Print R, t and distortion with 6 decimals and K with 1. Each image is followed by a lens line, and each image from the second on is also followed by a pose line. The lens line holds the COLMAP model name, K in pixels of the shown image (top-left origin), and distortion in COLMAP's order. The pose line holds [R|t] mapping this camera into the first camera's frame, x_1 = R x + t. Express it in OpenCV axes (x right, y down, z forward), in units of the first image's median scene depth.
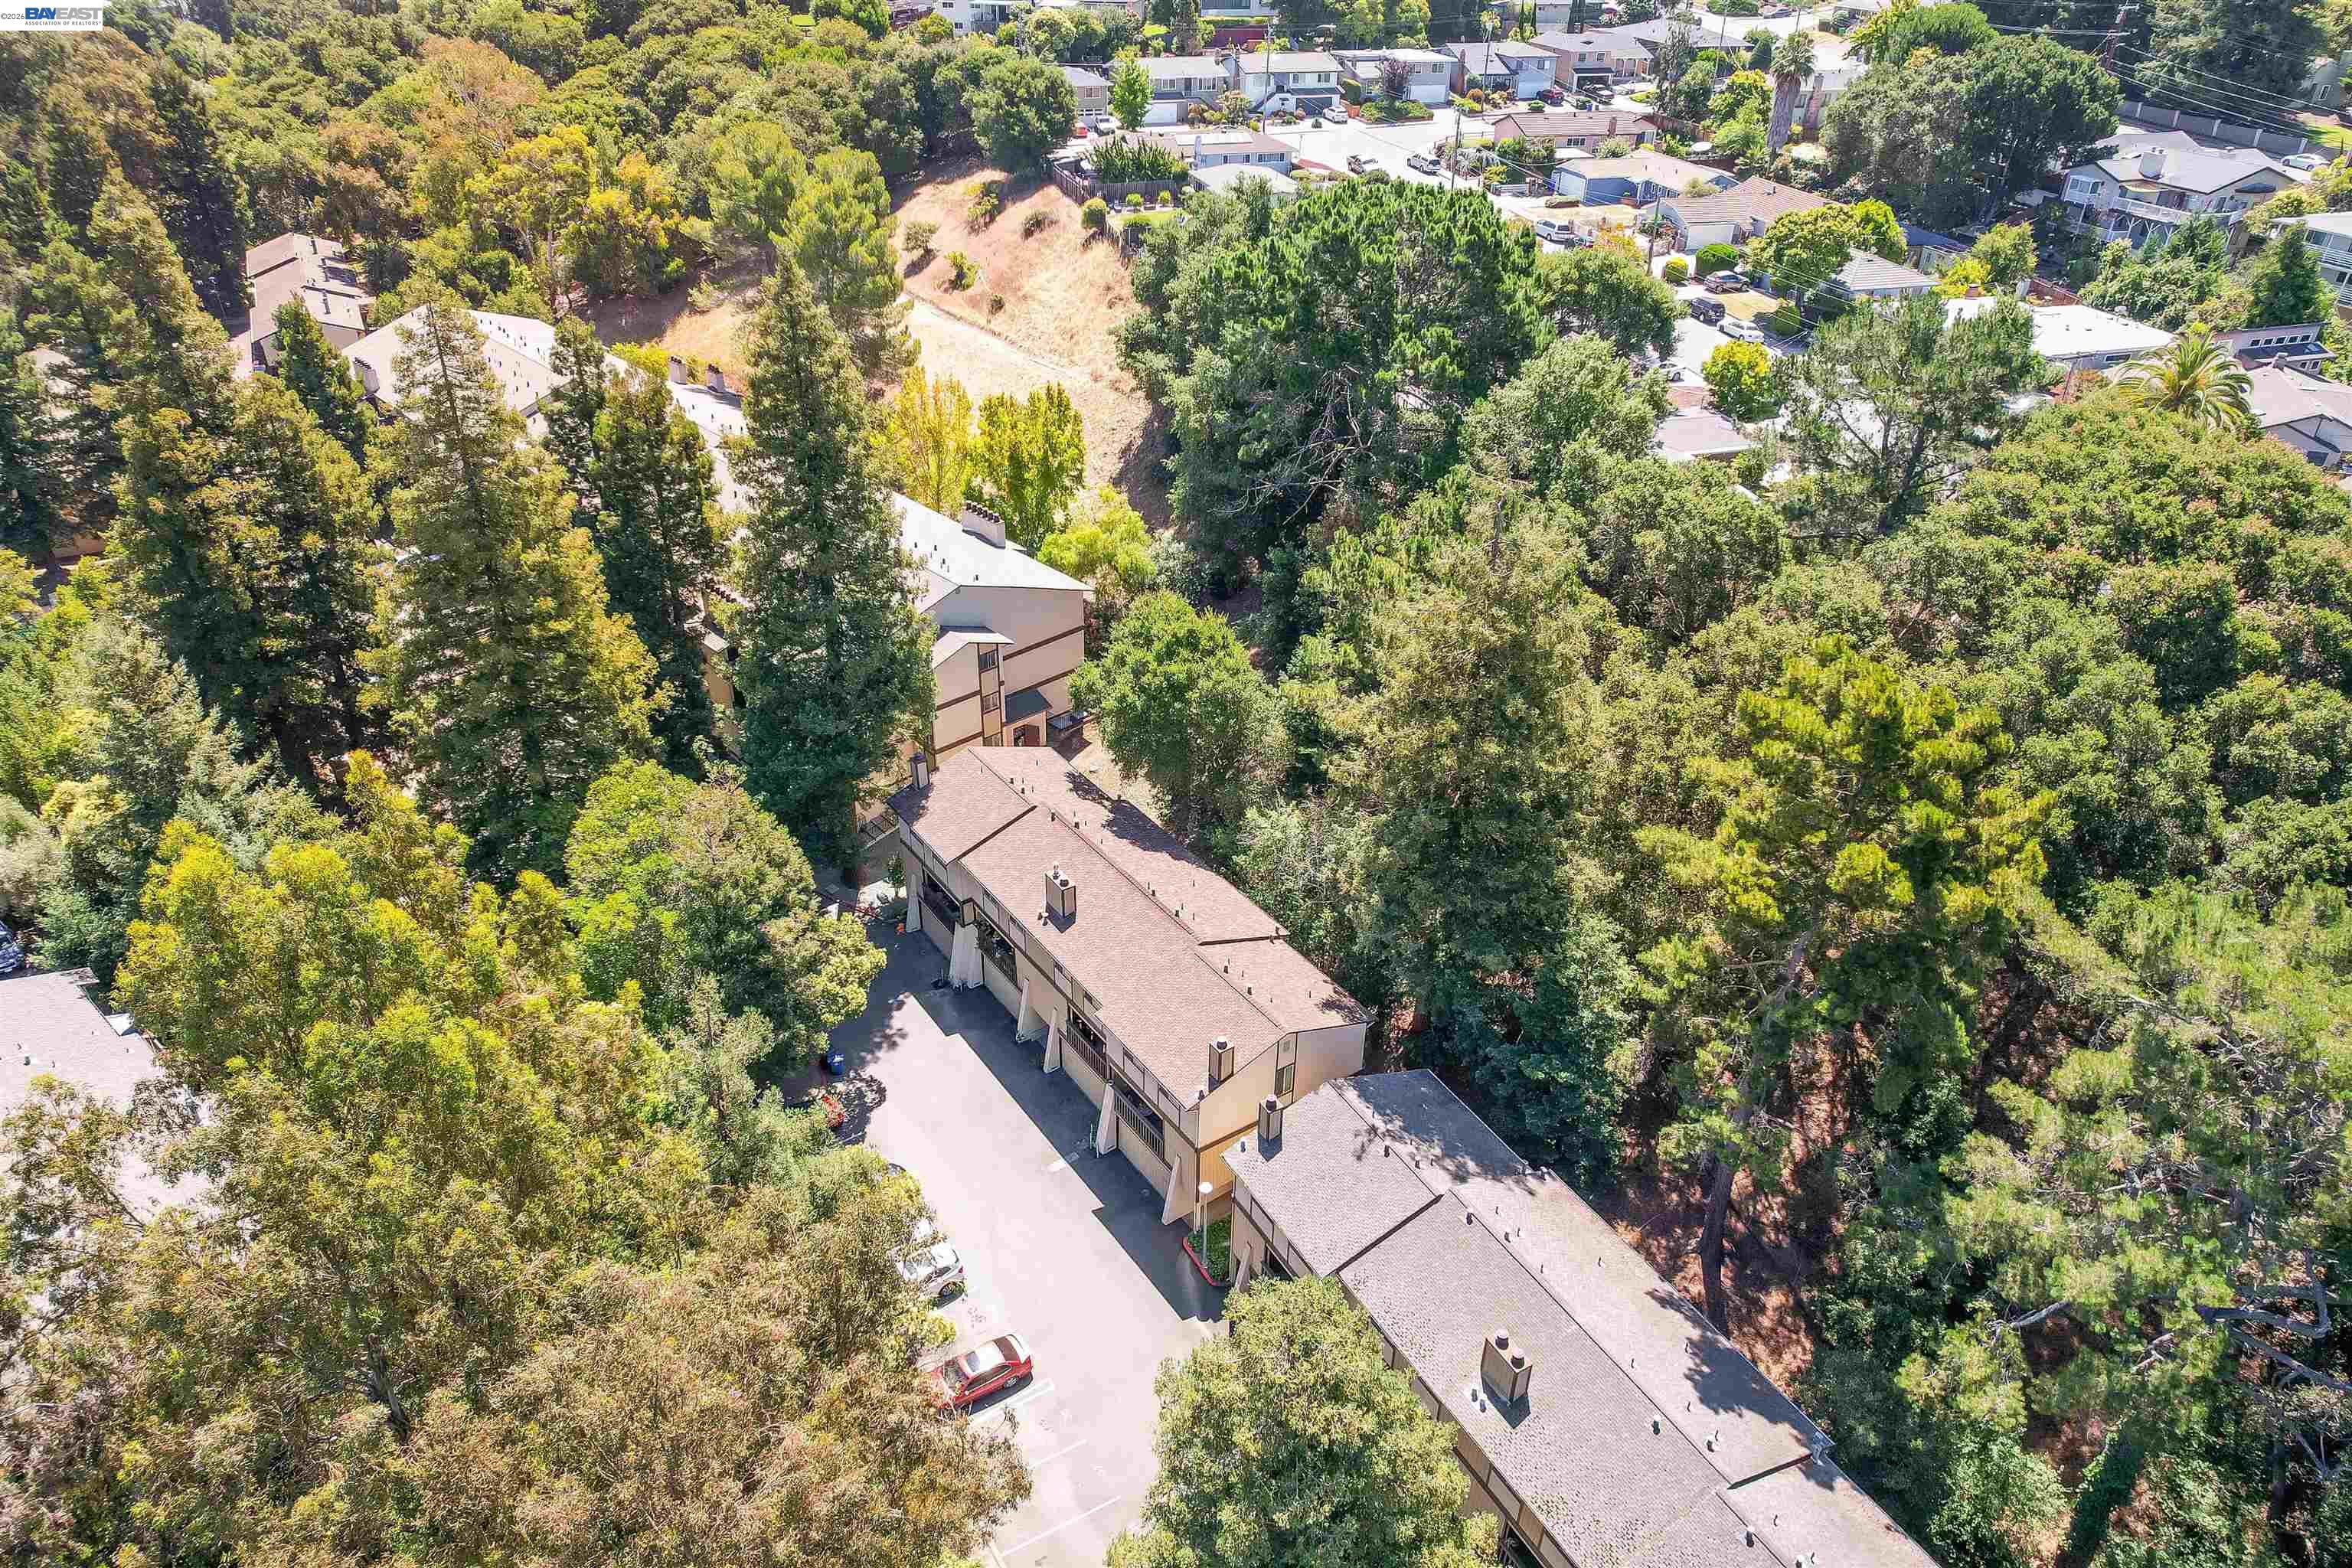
lens RADIAL K [[1561.8, 0, 1183.9], [0, 1561.8, 789.0], [0, 0, 1]] dist [-0.080161, 0.081657]
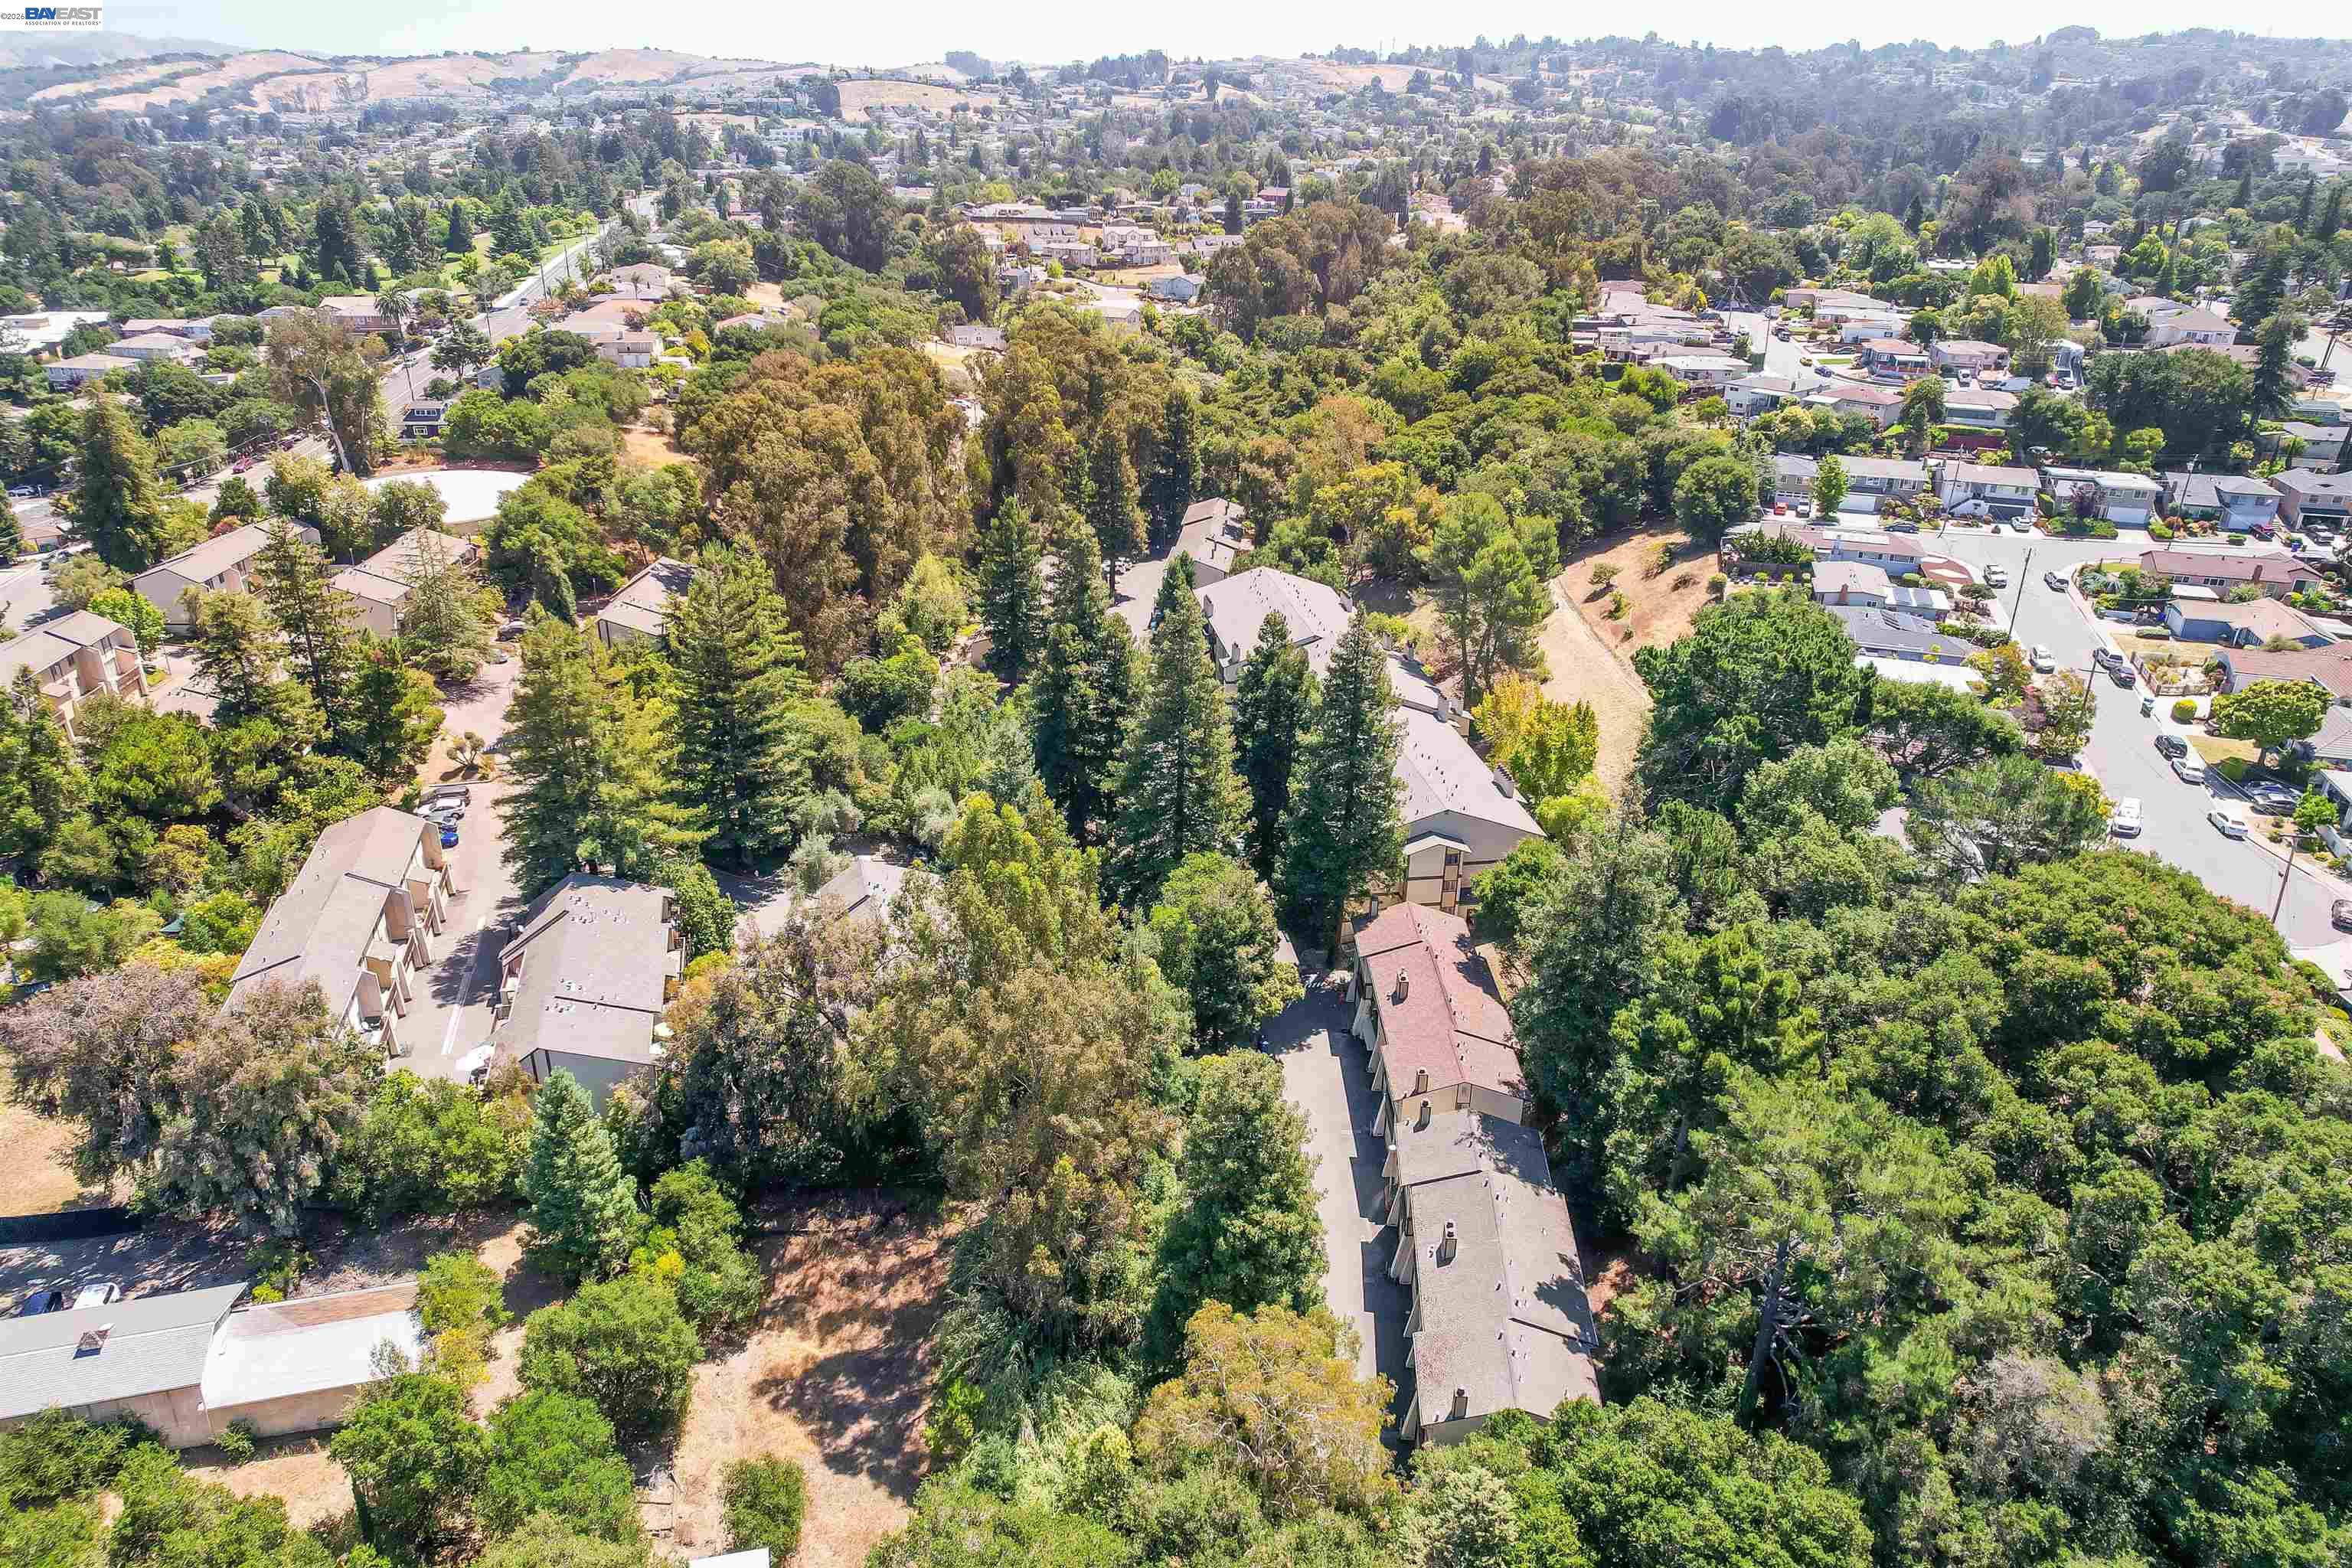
lens RADIAL K [[1561.8, 0, 1183.9], [0, 1561.8, 789.0], [0, 0, 1]] dist [-0.080161, 0.081657]
pose [[0.833009, 0.223782, -0.505982, 0.248468], [-0.298620, 0.951750, -0.070692, 0.024762], [0.465749, 0.209983, 0.859642, -0.291680]]
